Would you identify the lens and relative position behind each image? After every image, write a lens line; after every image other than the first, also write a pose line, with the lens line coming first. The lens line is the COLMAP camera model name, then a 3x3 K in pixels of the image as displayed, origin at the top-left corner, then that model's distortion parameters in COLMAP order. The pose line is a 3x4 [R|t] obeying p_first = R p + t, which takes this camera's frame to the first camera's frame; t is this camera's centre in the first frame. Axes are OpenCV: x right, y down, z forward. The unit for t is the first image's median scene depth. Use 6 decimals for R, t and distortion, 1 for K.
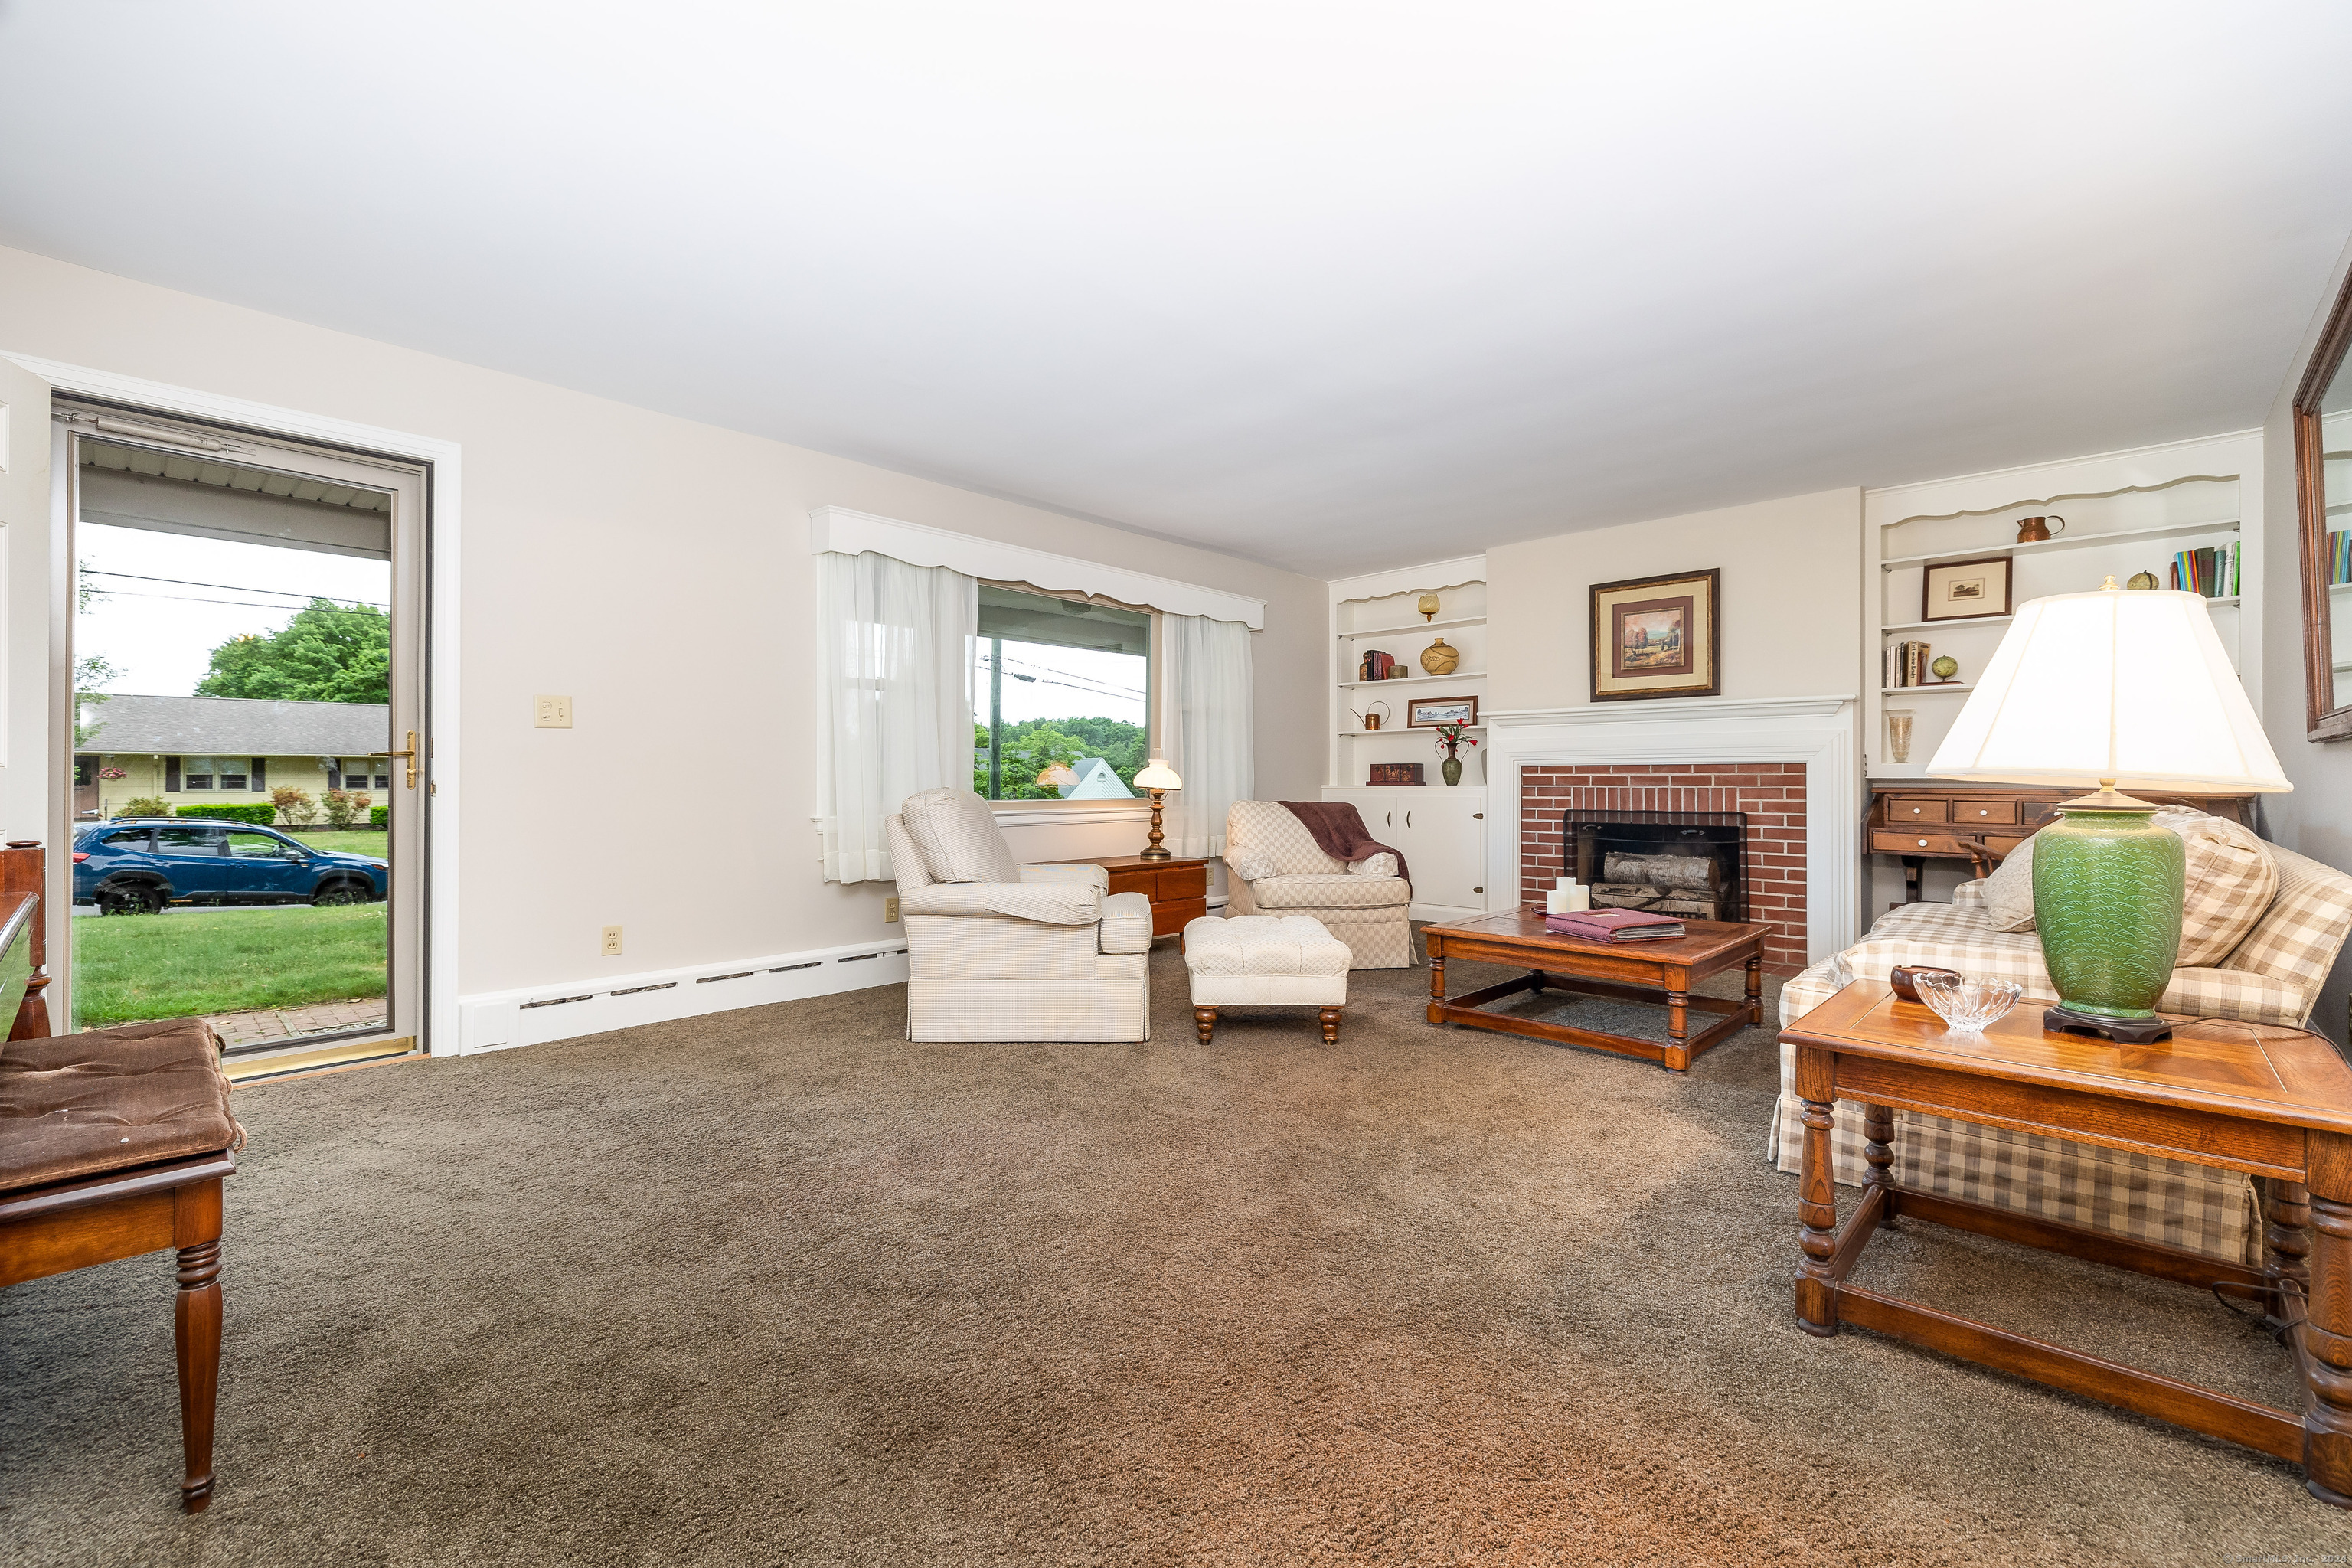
lens RADIAL K [[987.7, 0, 1164.6], [0, 987.7, 779.1], [0, 0, 1]] dist [0.002391, -0.001559]
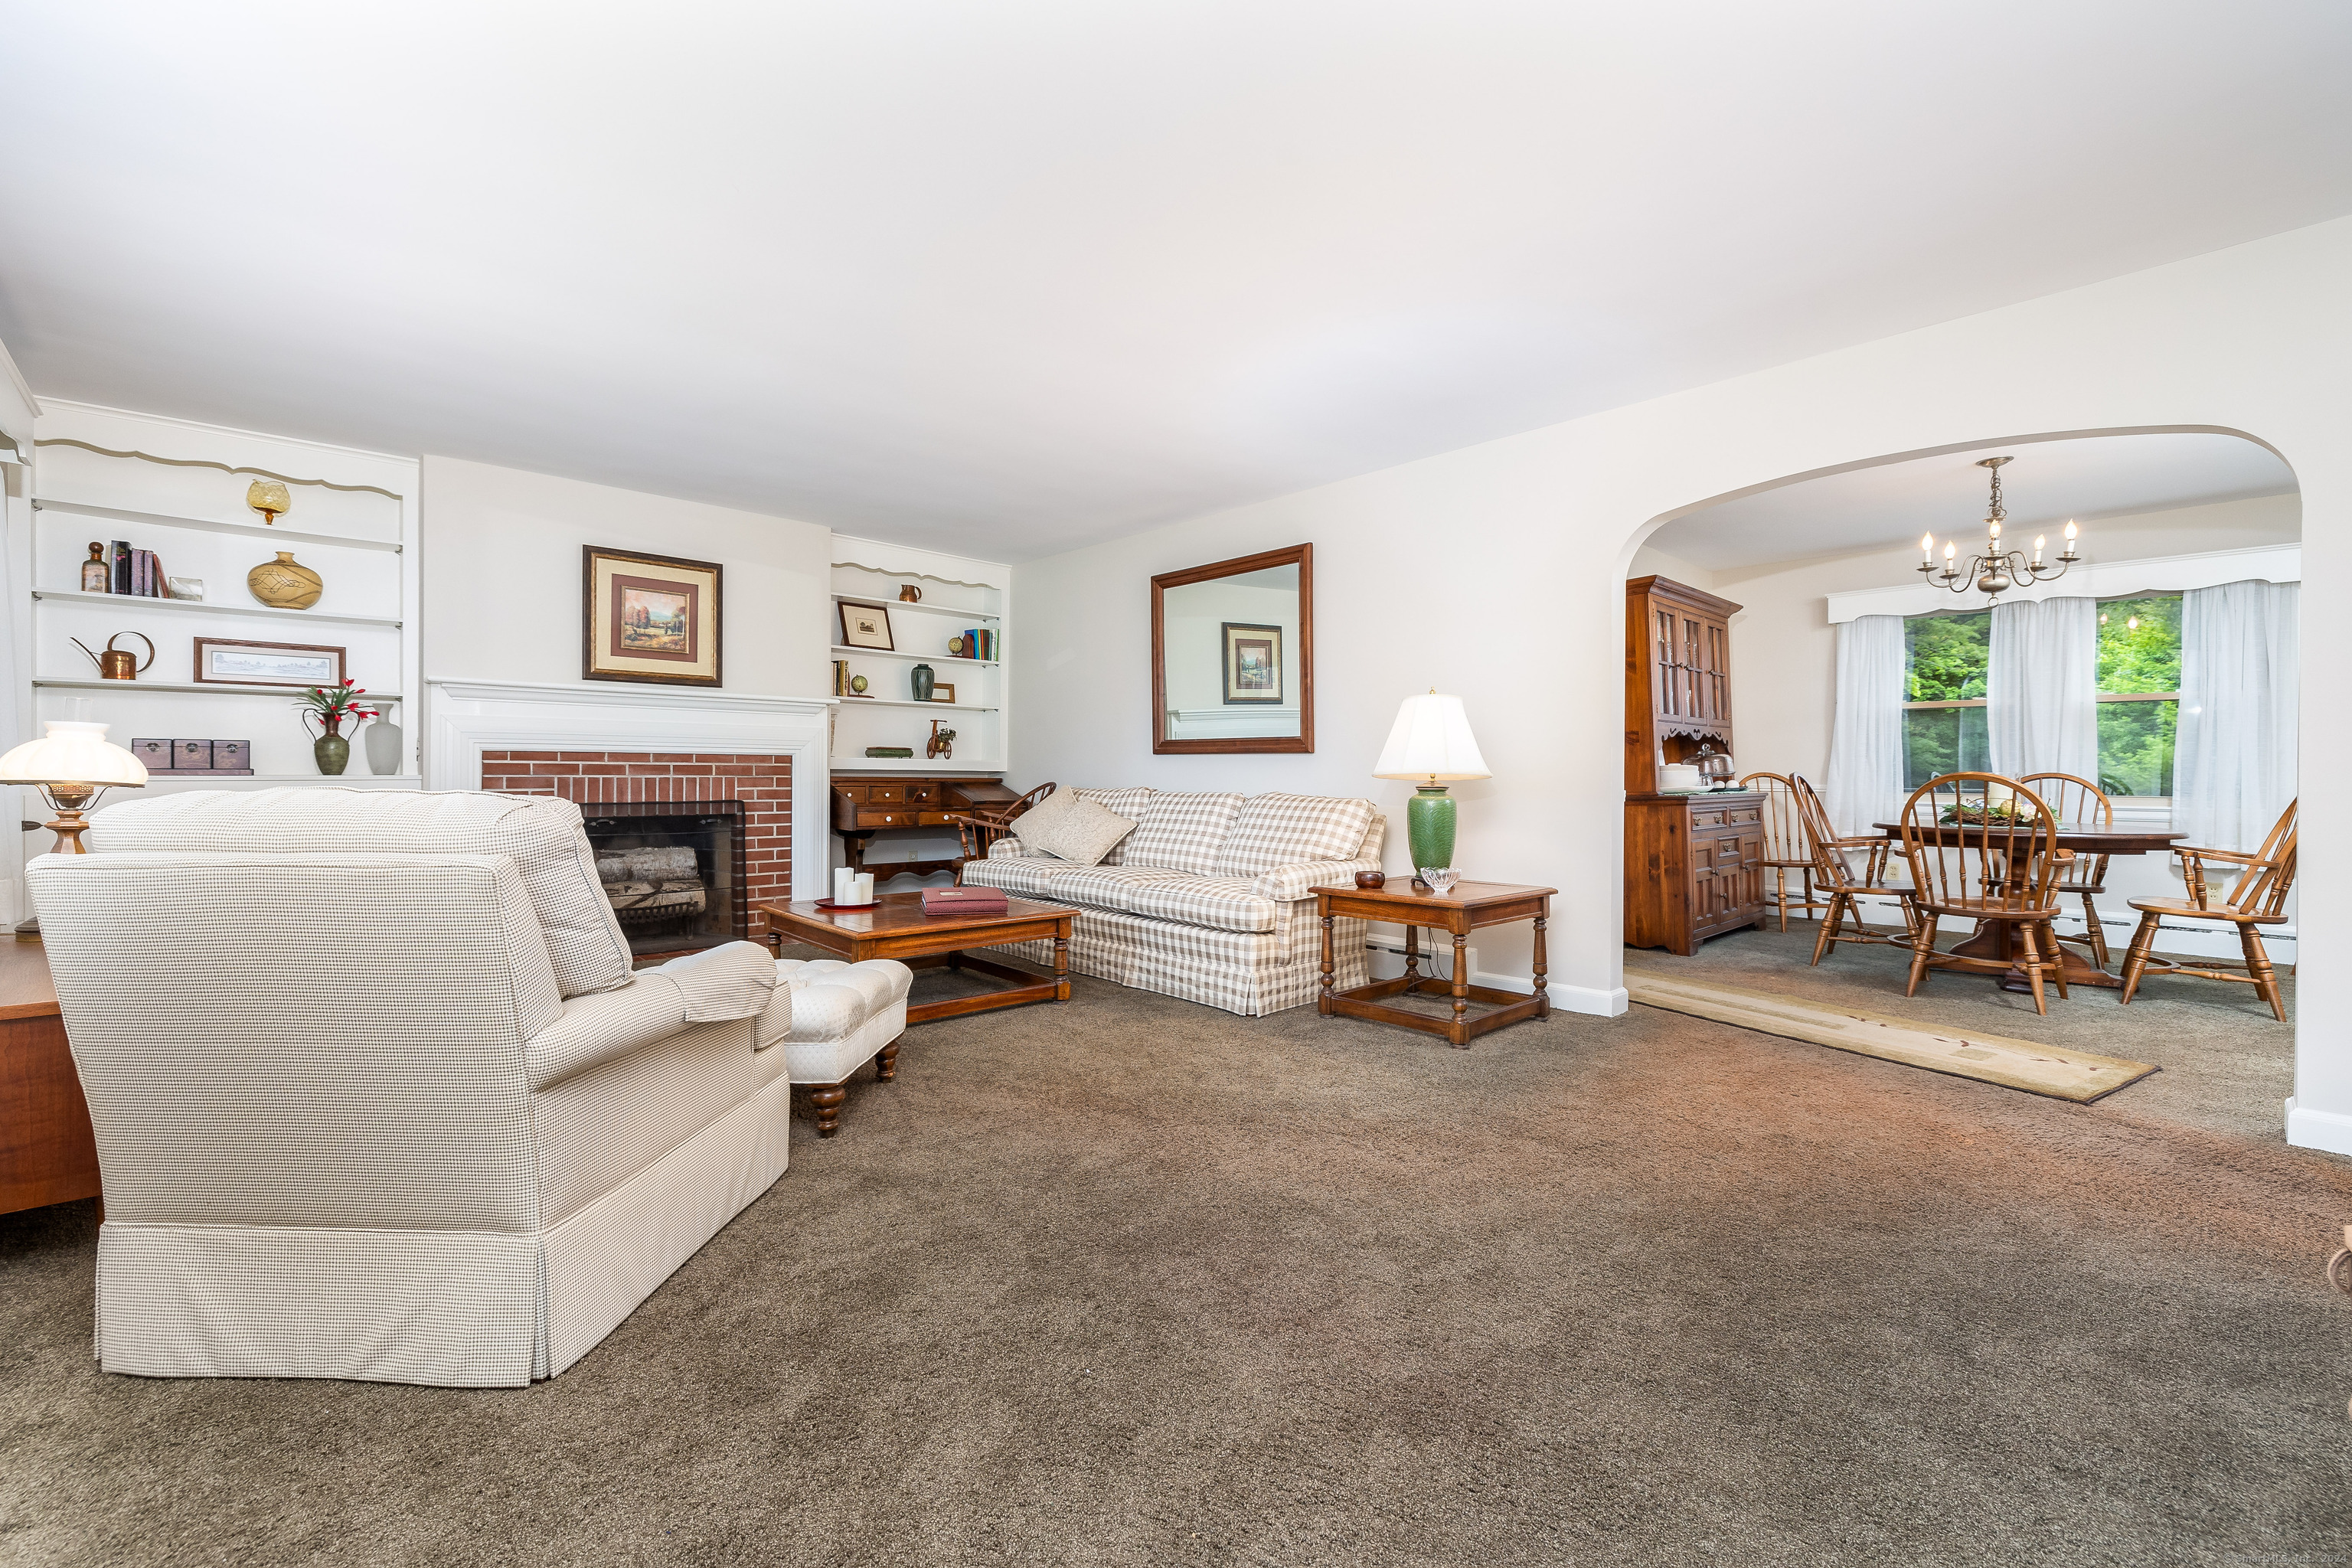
lens RADIAL K [[987.7, 0, 1163.1], [0, 987.7, 778.2], [0, 0, 1]] dist [0.002391, -0.001559]
pose [[0.067162, -0.004395, 0.997732, -0.417410], [-0.006719, 0.999966, 0.004857, 0.001582], [-0.997719, -0.007030, 0.067130, 0.447340]]
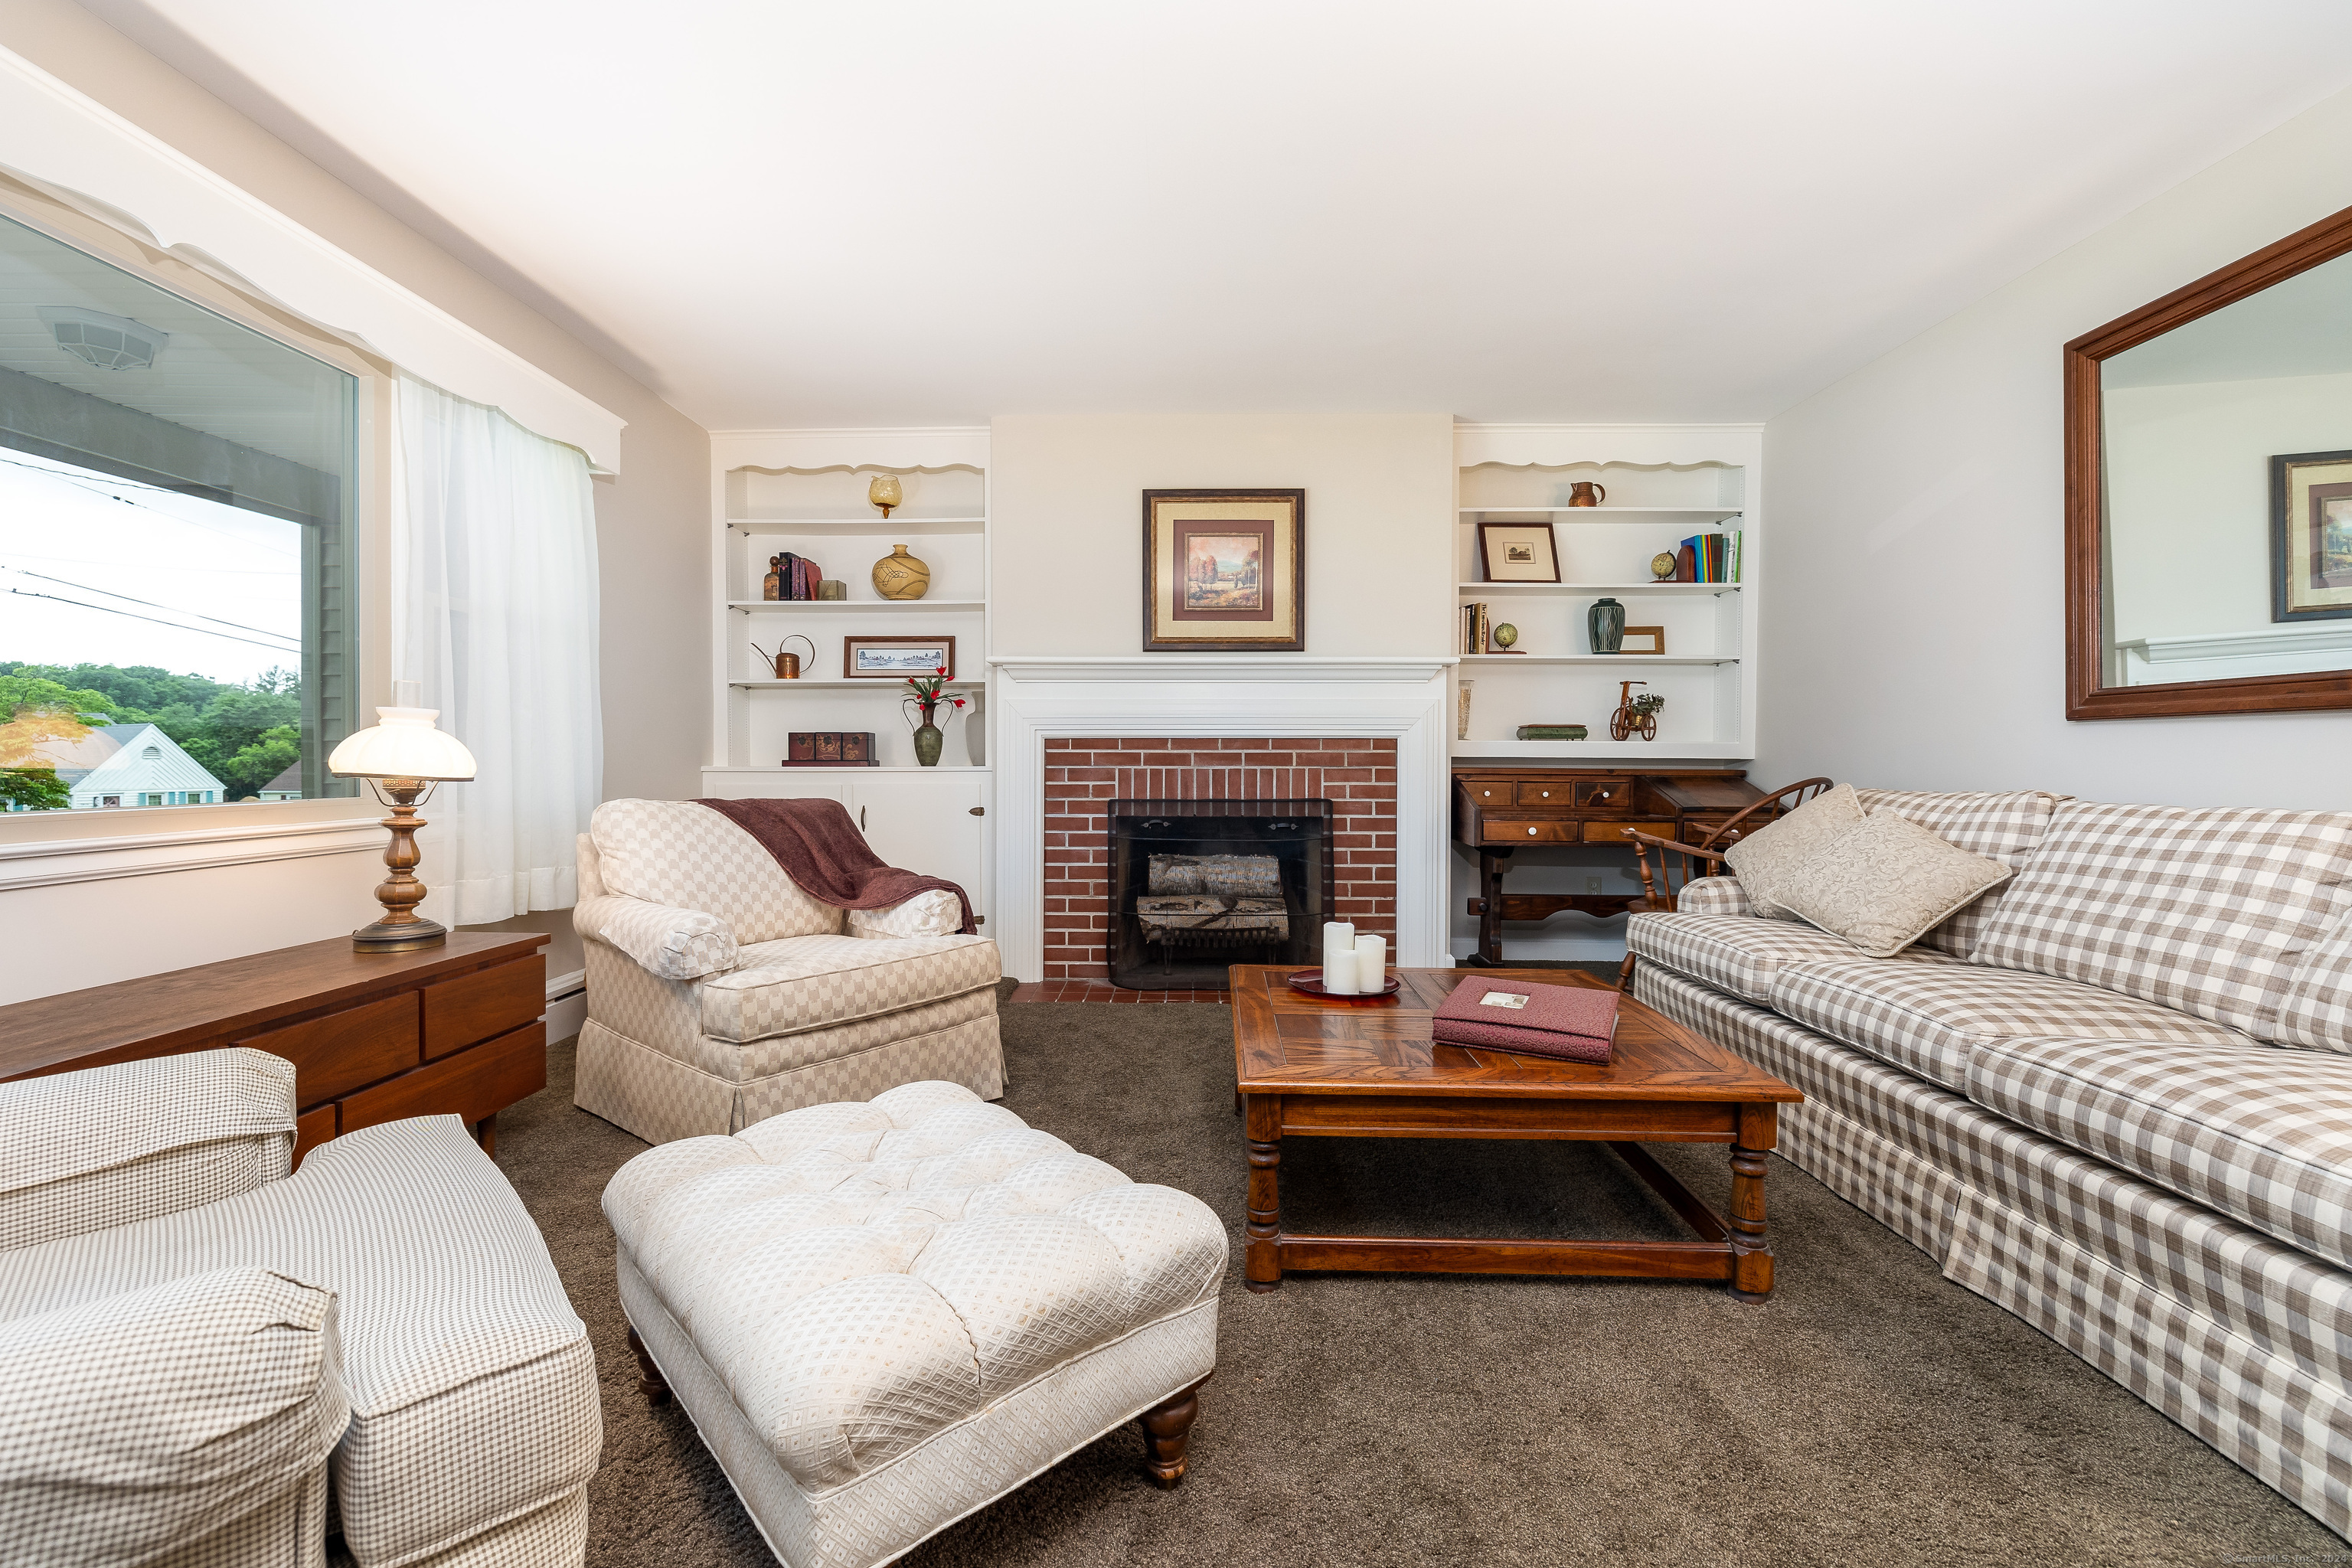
lens RADIAL K [[987.7, 0, 1172.0], [0, 987.7, 776.6], [0, 0, 1]] dist [0.002391, -0.001559]
pose [[0.738827, -0.010042, 0.673821, -0.045770], [-0.002309, 0.999845, 0.017432, 0.001786], [-0.673891, -0.014435, 0.738689, 0.463895]]
